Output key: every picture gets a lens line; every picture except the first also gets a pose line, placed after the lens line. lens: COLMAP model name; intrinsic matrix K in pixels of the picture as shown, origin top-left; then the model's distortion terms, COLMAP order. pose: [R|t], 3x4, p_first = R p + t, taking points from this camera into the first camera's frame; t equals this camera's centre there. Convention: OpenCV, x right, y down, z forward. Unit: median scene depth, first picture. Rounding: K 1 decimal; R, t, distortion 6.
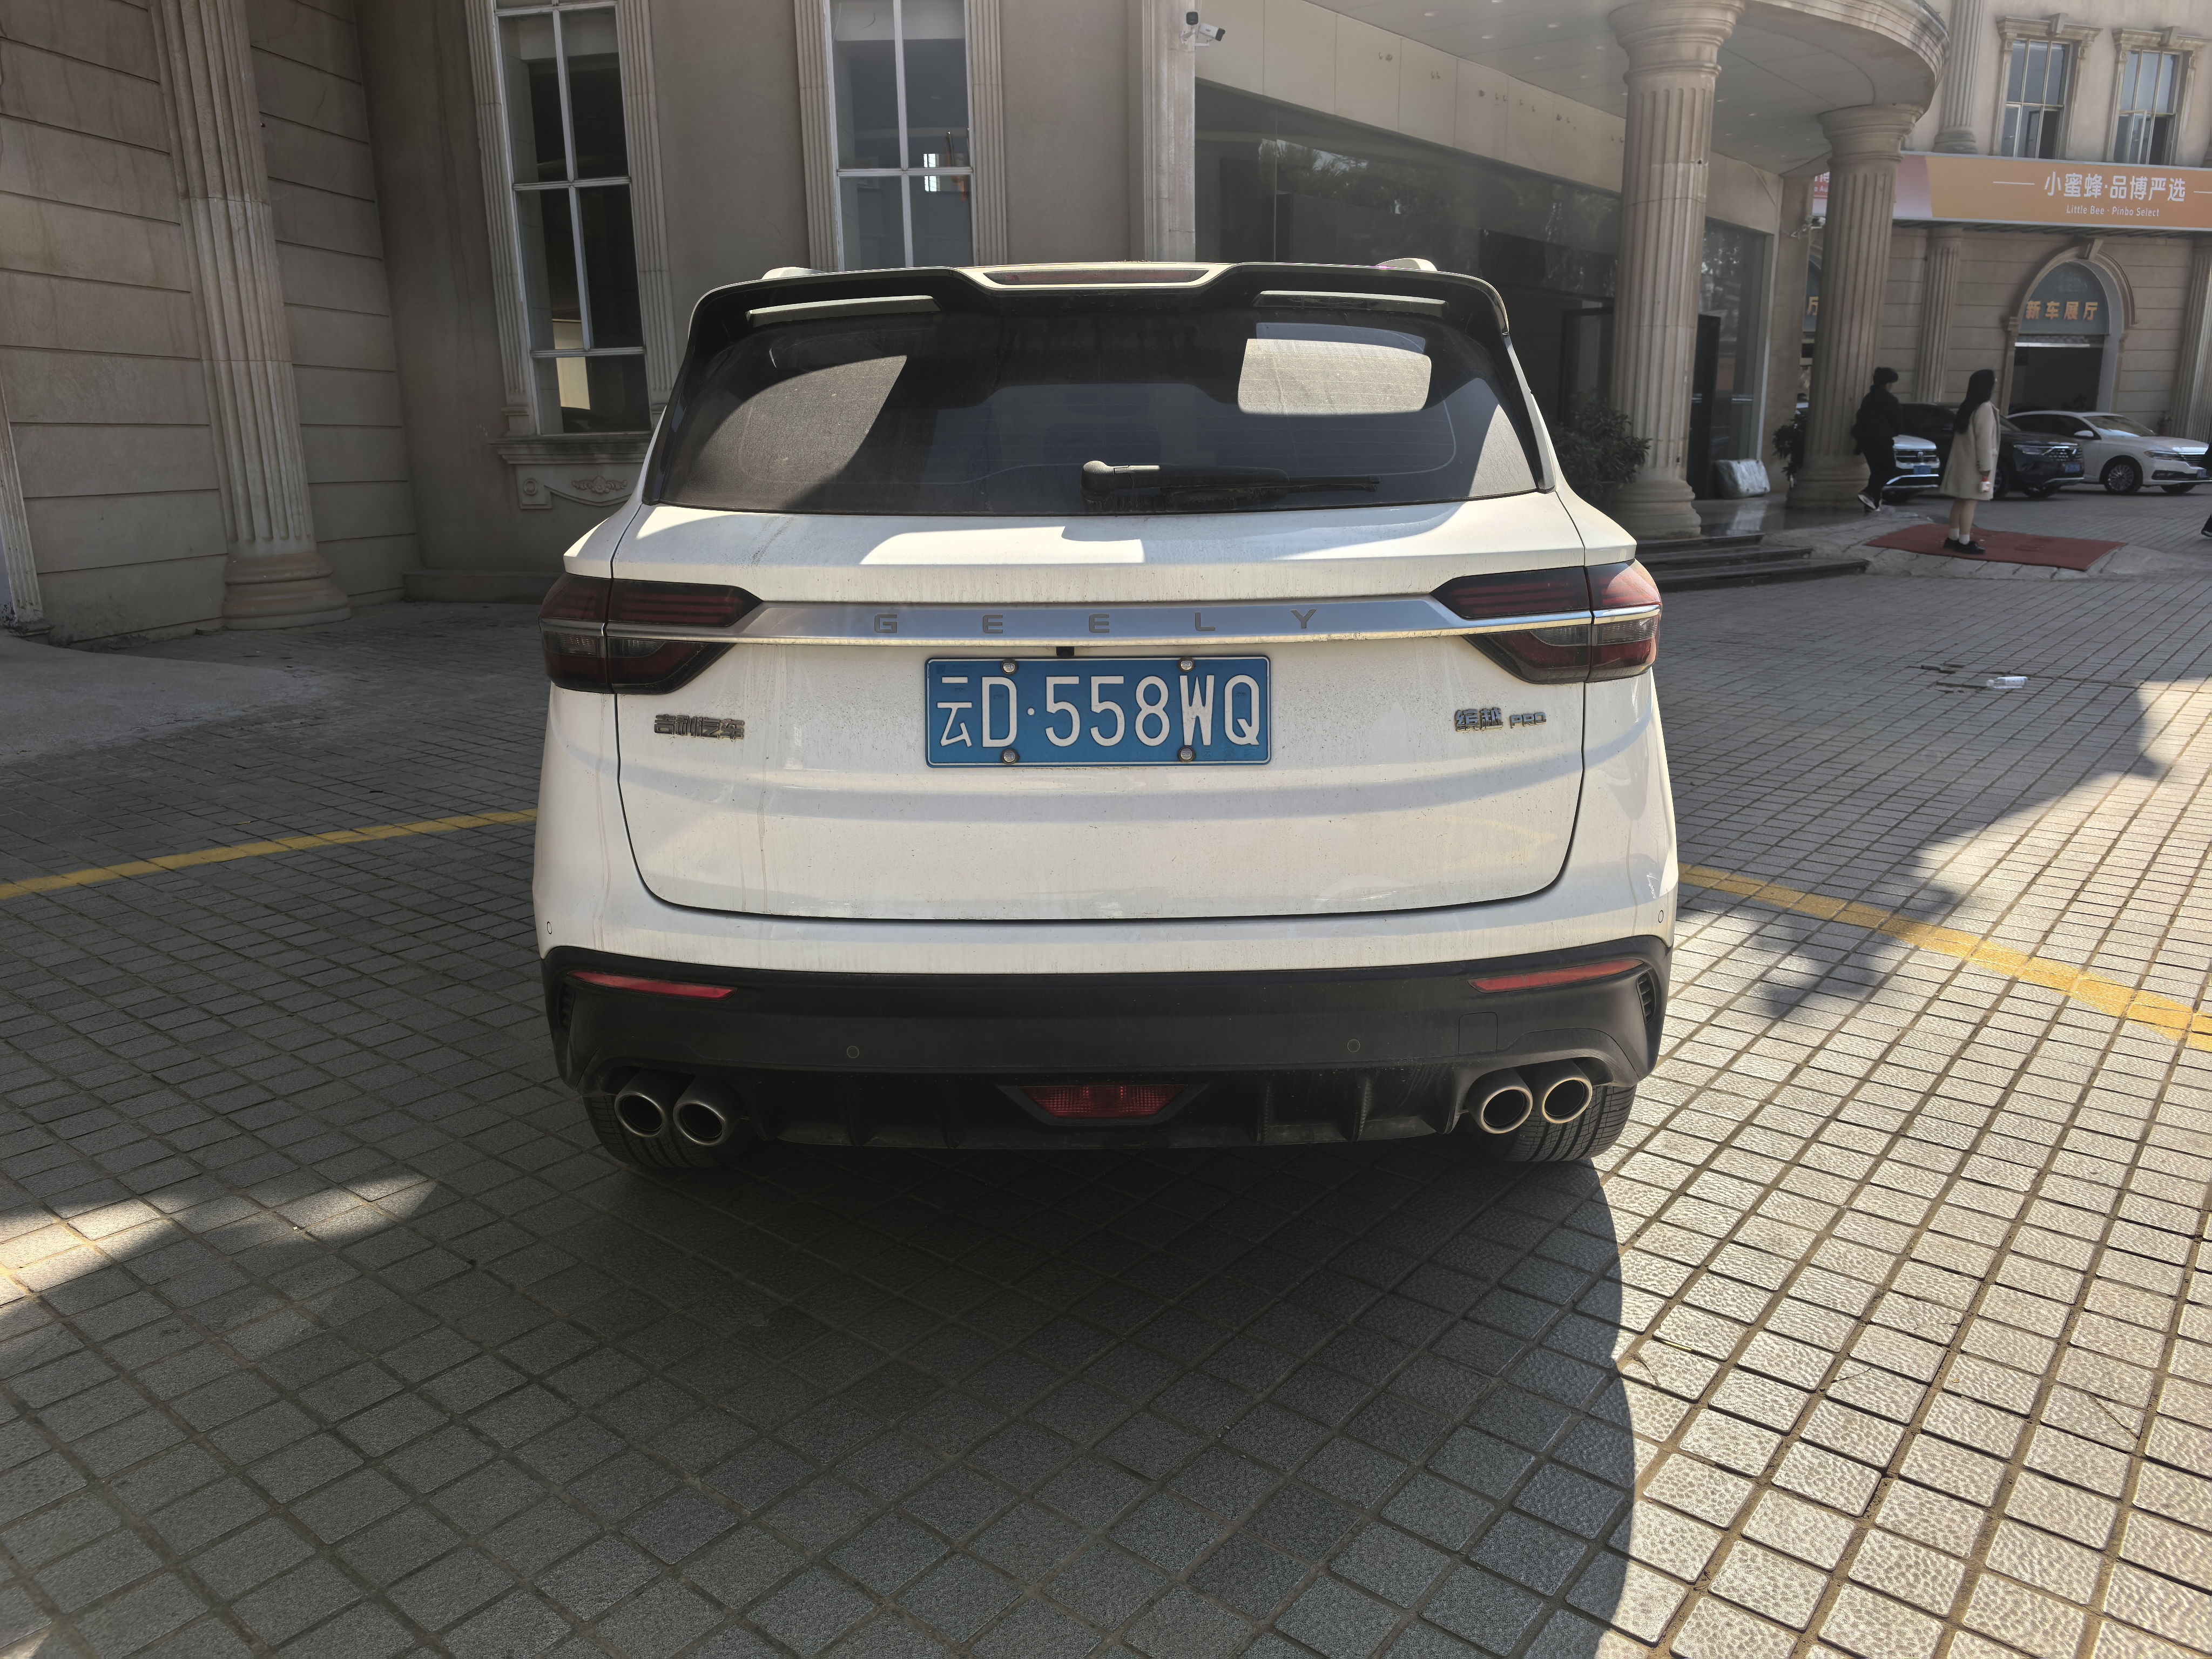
lens RADIAL K [[1574.1, 0, 1110.9], [0, 1574.1, 836.4], [0, 0, 1]] dist [0.015949, -0.007455]
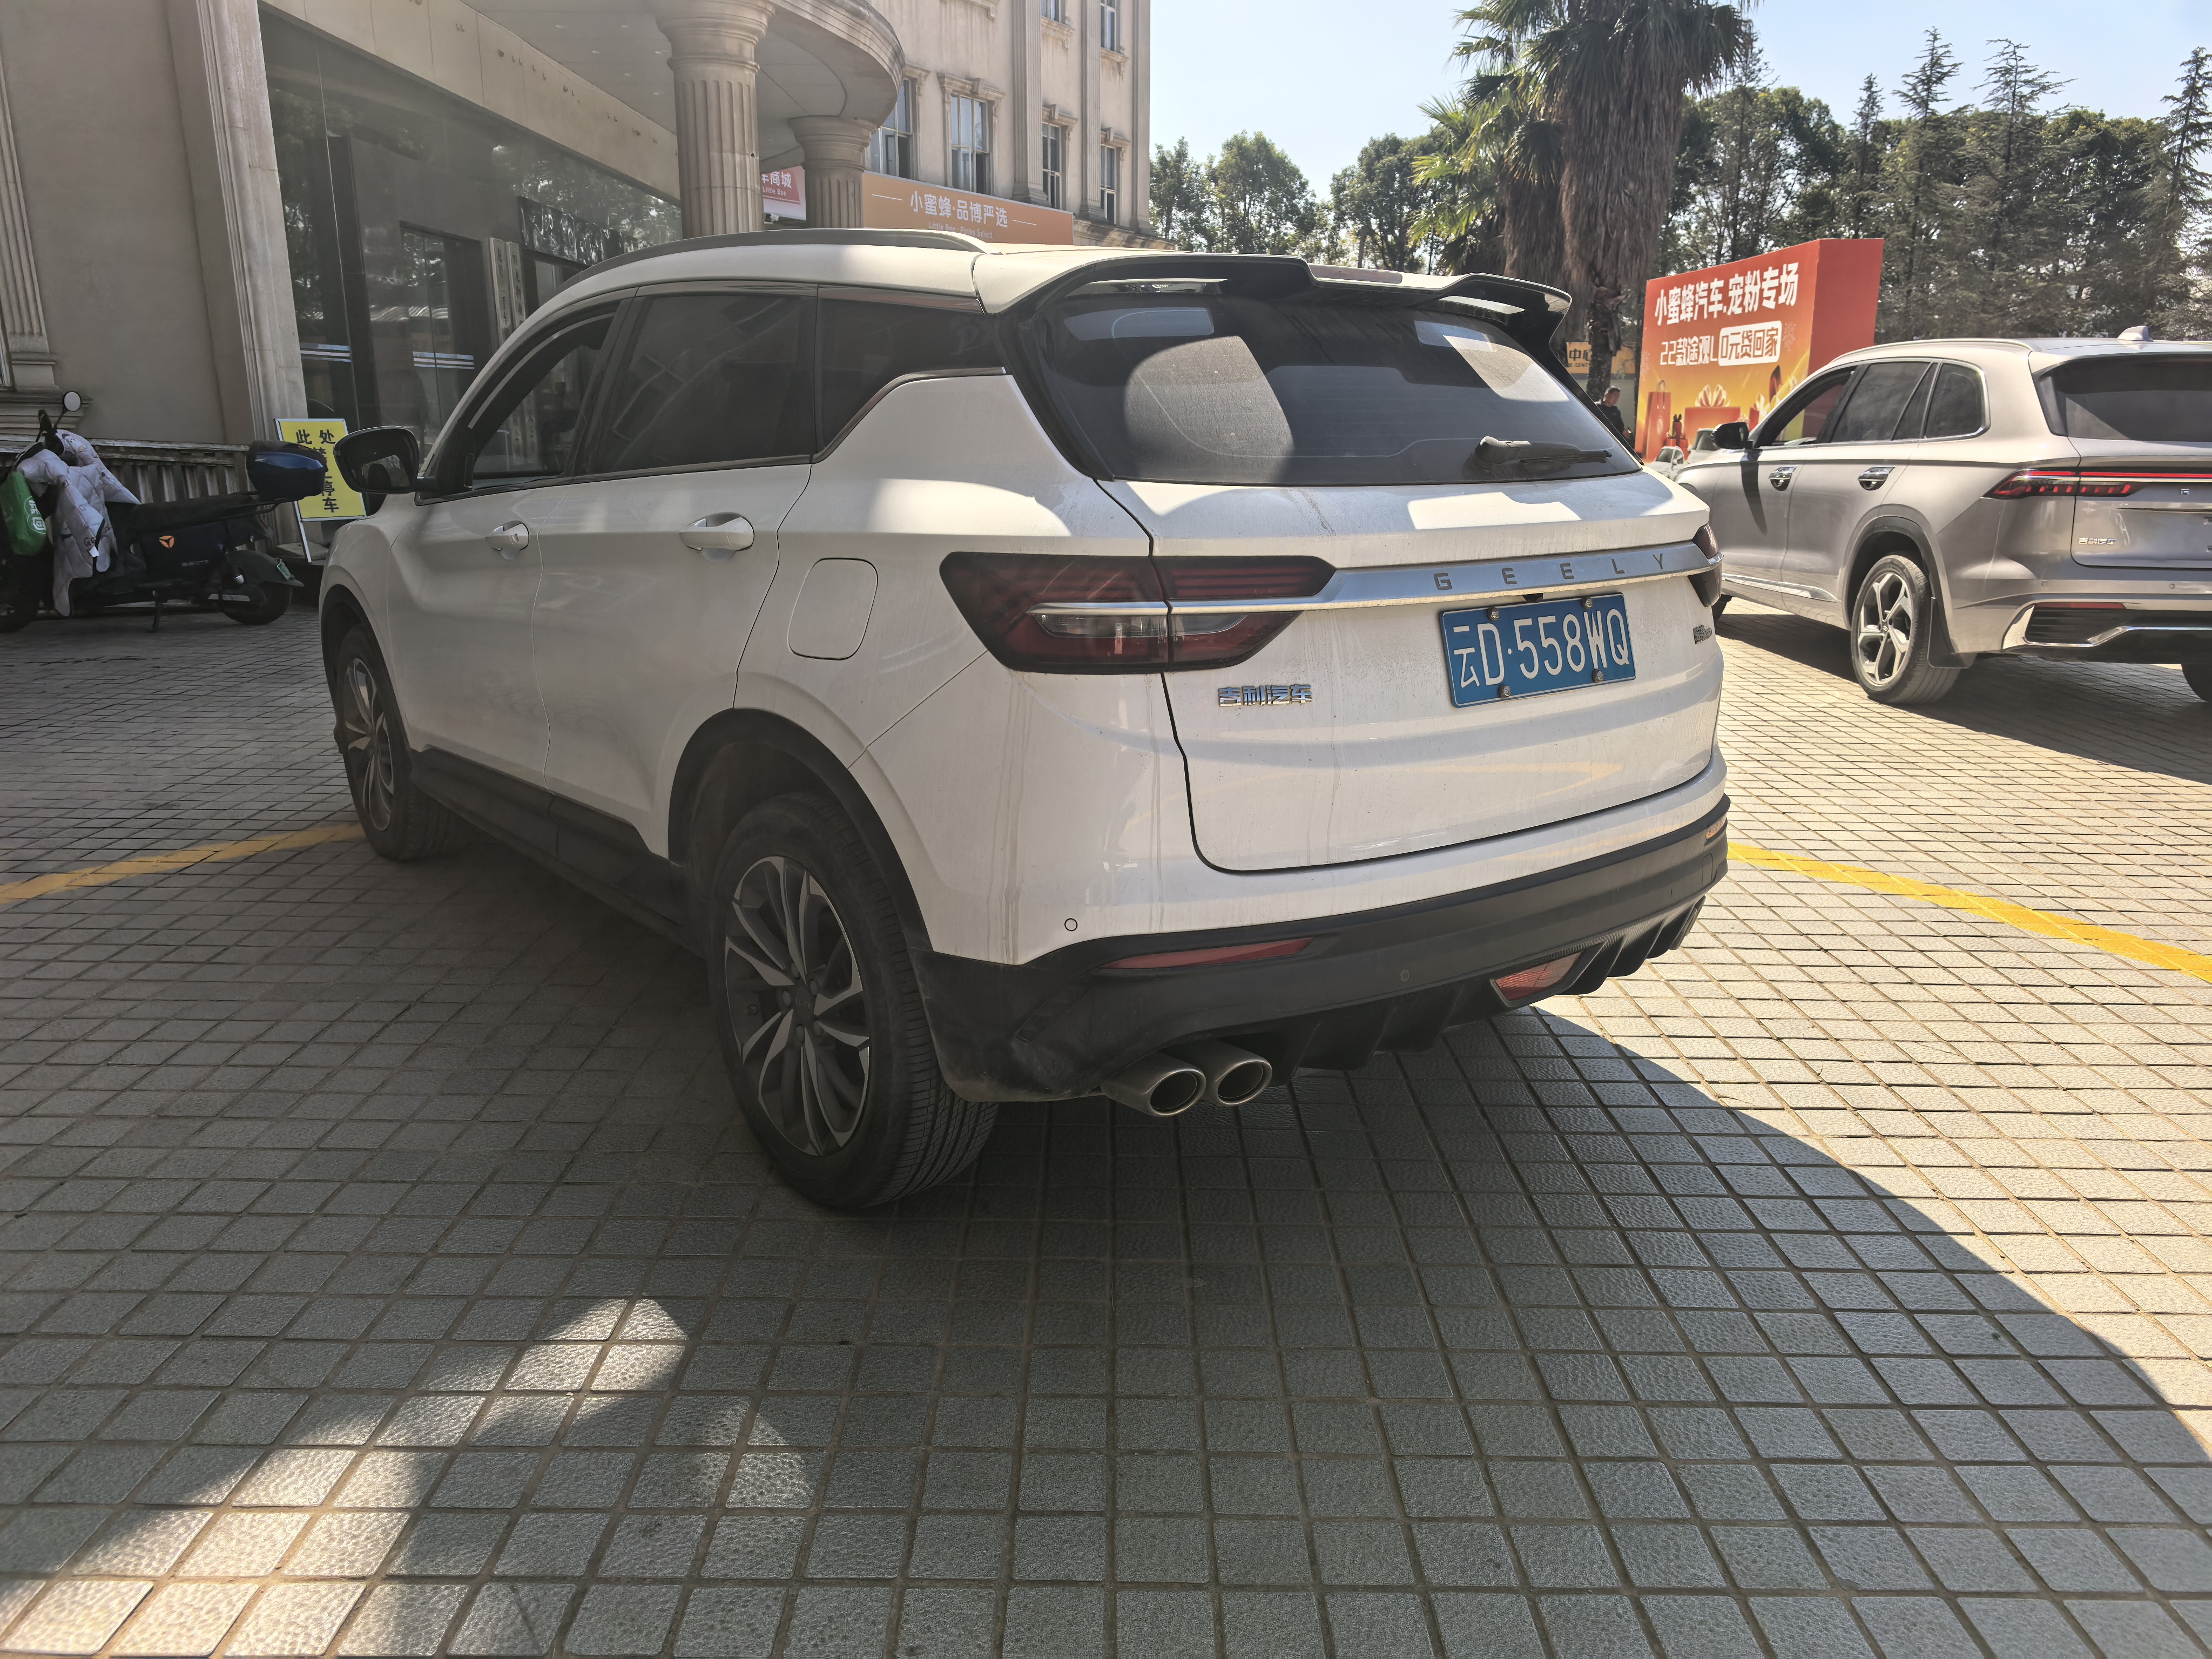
lens RADIAL K [[1574.1, 0, 1107.1], [0, 1574.1, 827.7], [0, 0, 1]] dist [0.015949, -0.007455]
pose [[0.785874, -0.143651, 0.601471, -0.950686], [0.138657, 0.988812, 0.054994, -0.052687], [-0.602642, 0.040180, 0.797000, 0.243003]]
